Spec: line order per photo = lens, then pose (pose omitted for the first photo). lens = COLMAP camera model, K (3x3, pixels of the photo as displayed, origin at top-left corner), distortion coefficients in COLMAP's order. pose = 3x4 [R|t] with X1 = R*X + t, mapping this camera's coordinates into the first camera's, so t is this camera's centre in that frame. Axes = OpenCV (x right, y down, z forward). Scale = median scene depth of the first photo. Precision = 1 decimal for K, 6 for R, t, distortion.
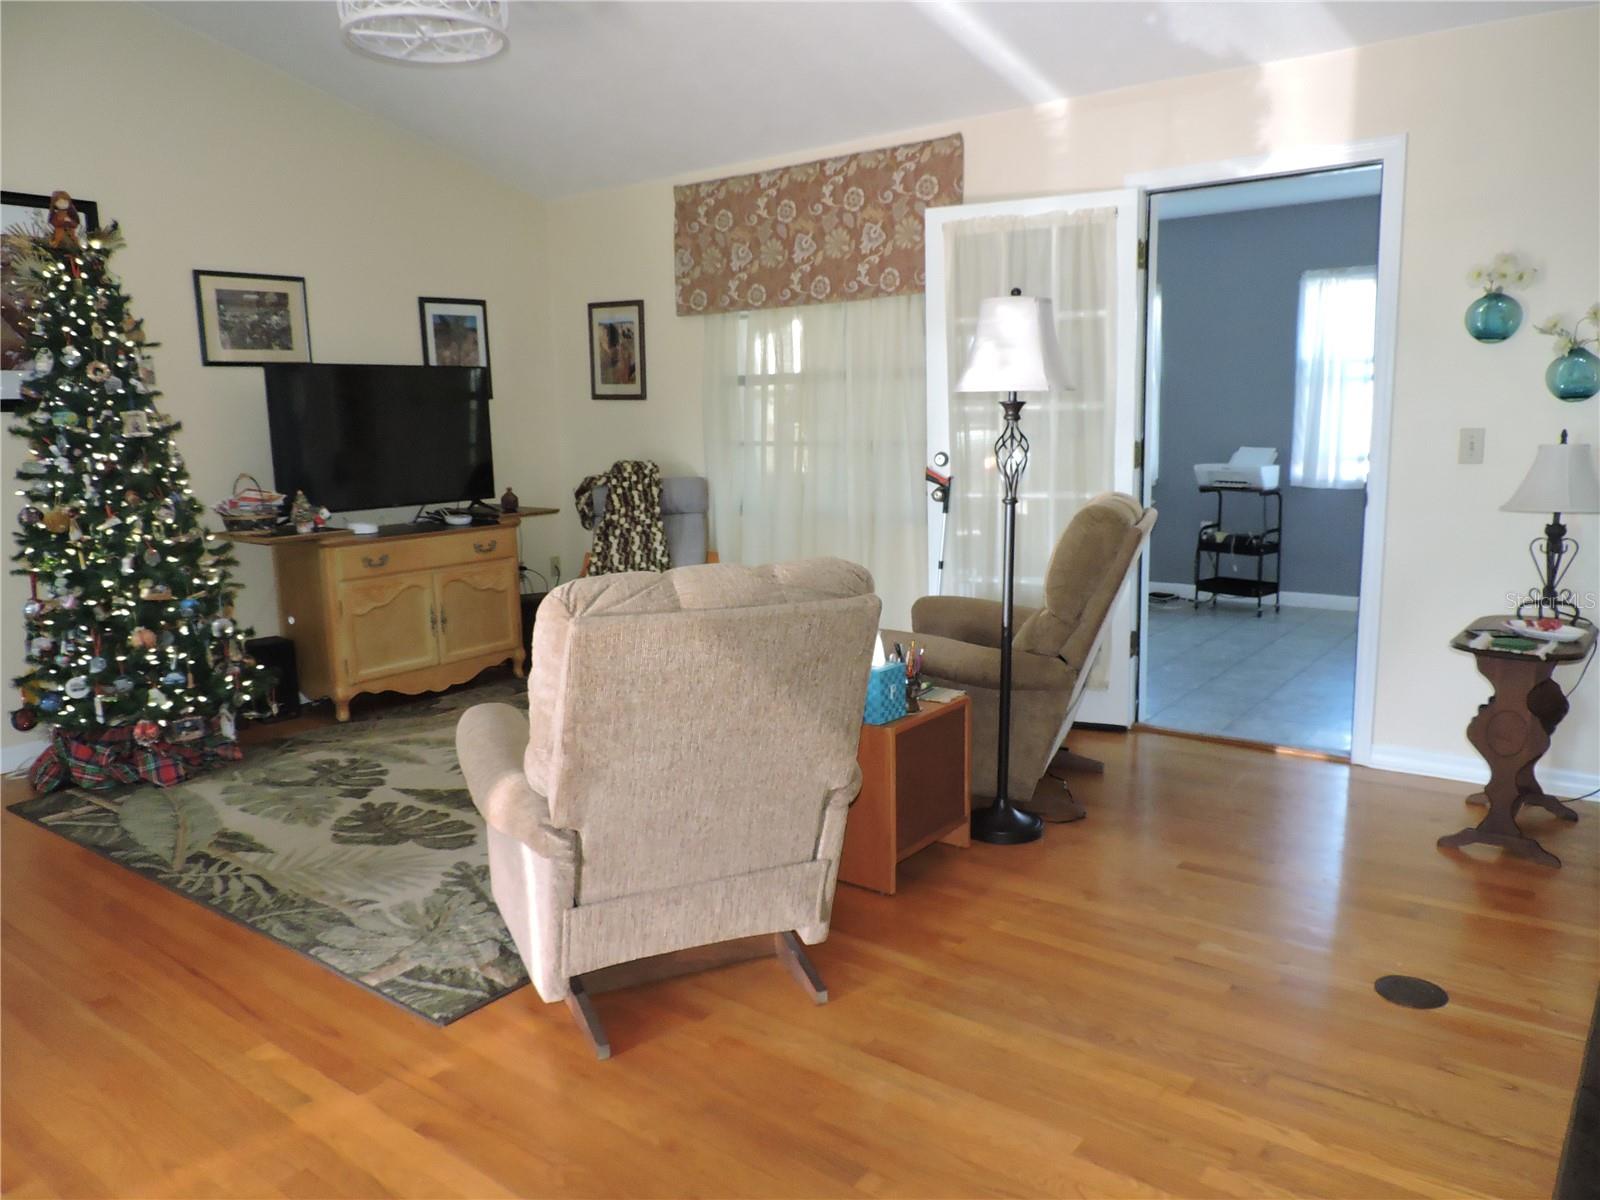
lens RADIAL K [[1139.6, 0, 806.2], [0, 1139.6, 600.8], [0, 0, 1]] dist [-0.015318, -0.000519]
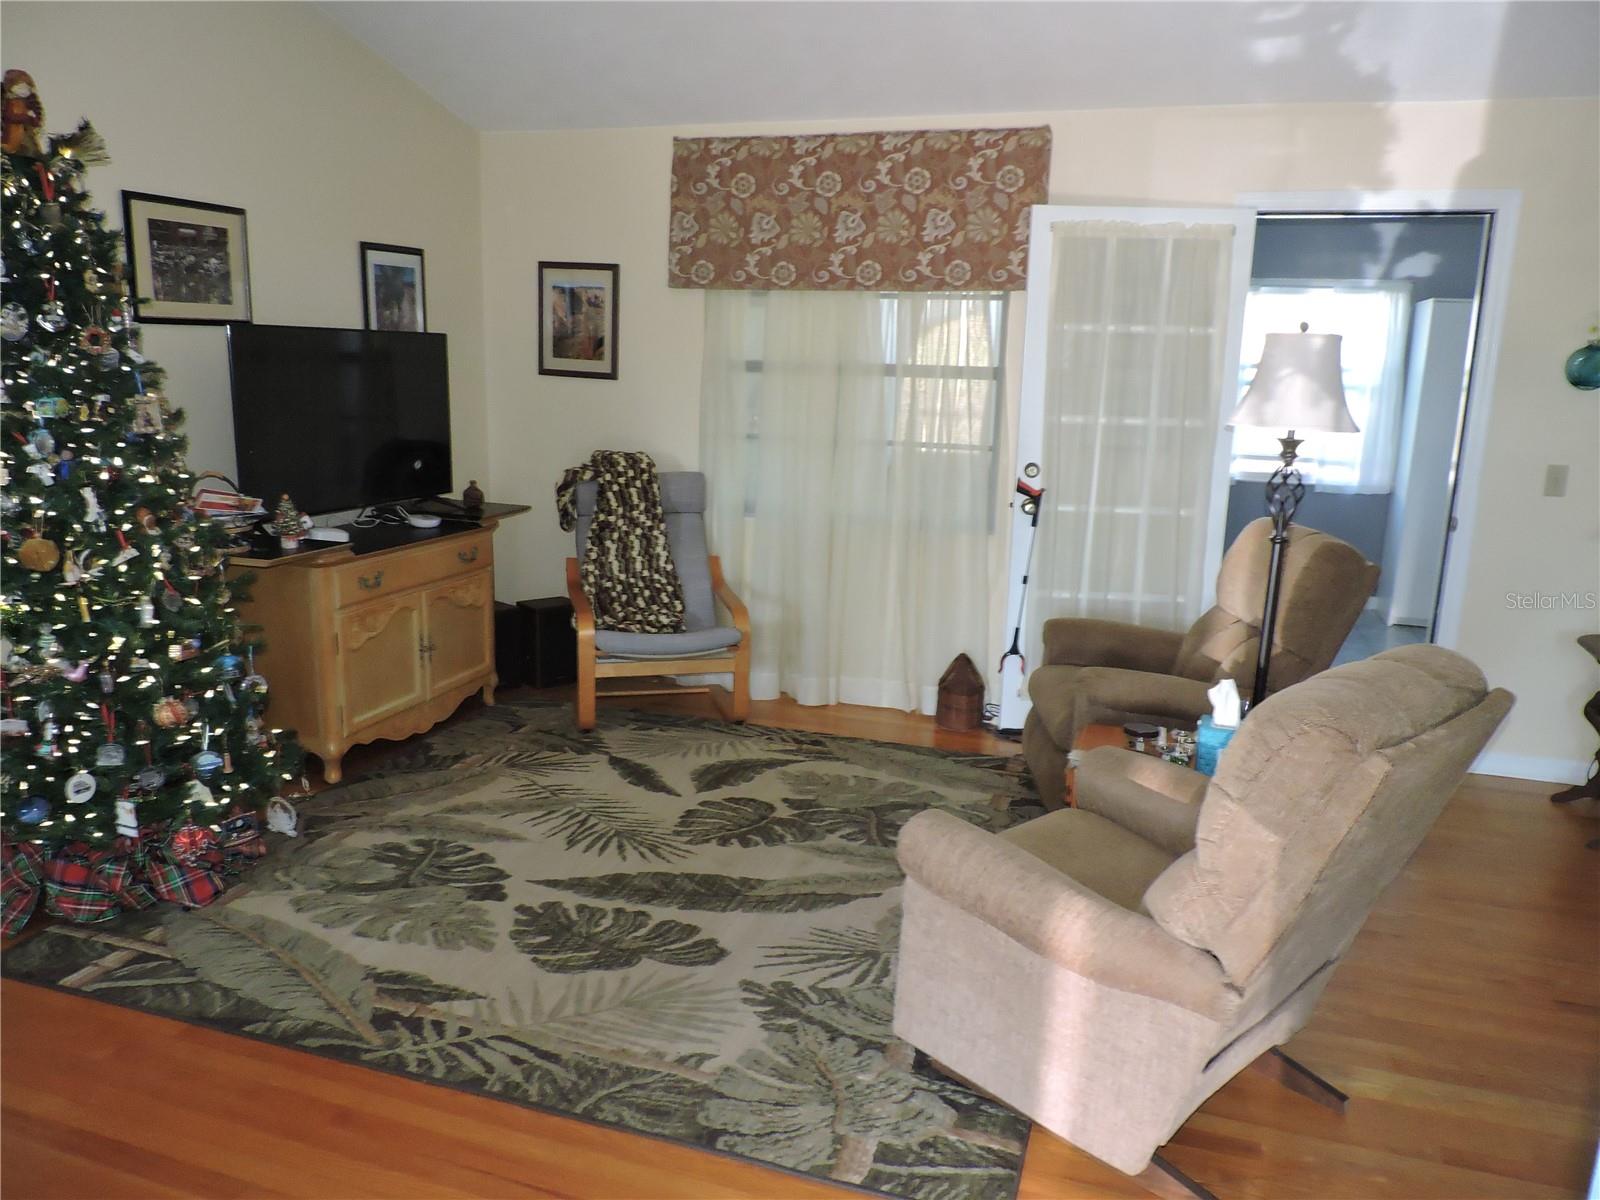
lens RADIAL K [[1139.6, 0, 806.2], [0, 1139.6, 600.8], [0, 0, 1]] dist [-0.015318, -0.000519]
pose [[0.943231, -0.020736, 0.331490, -0.358982], [0.005337, 0.998867, 0.047298, -0.057686], [-0.332095, -0.042844, 0.942272, 0.148453]]
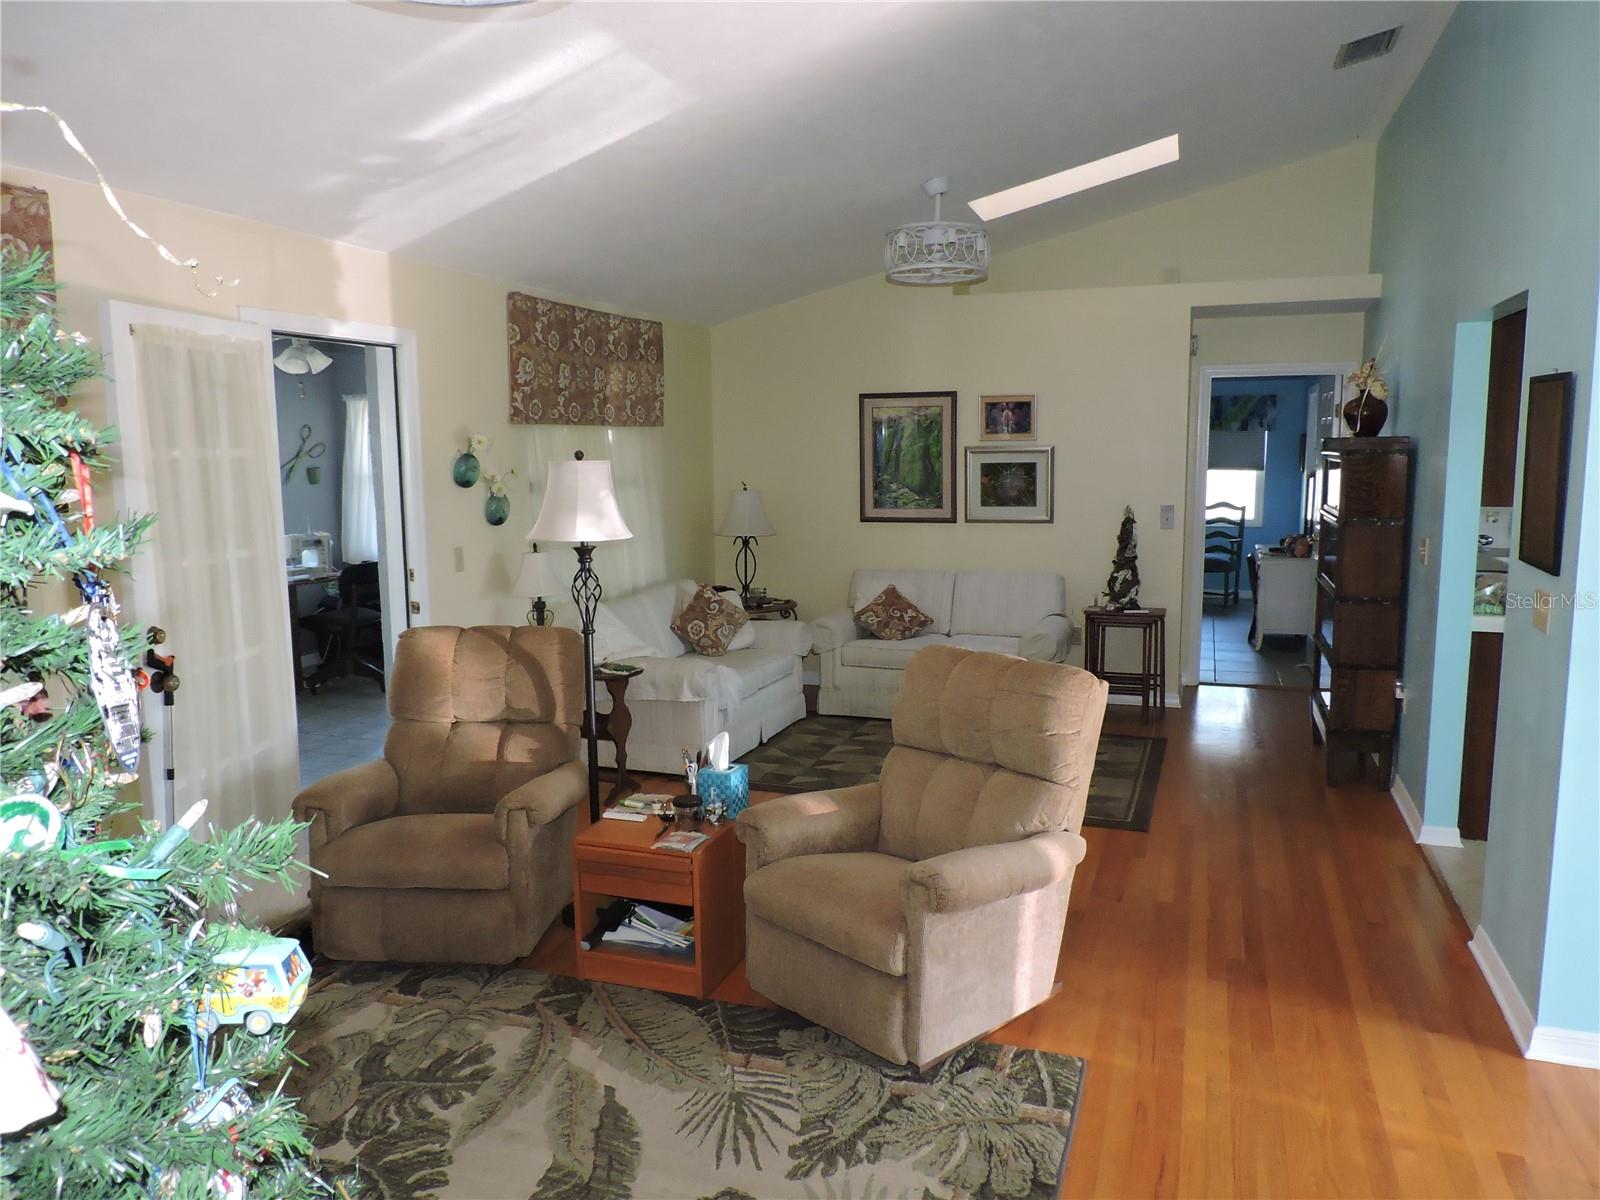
lens RADIAL K [[1139.6, 0, 806.2], [0, 1139.6, 600.8], [0, 0, 1]] dist [-0.015318, -0.000519]
pose [[-0.312051, -0.103527, 0.944408, -0.672625], [0.169164, 0.972106, 0.162458, -0.184024], [-0.934884, 0.210456, -0.285834, 0.764961]]
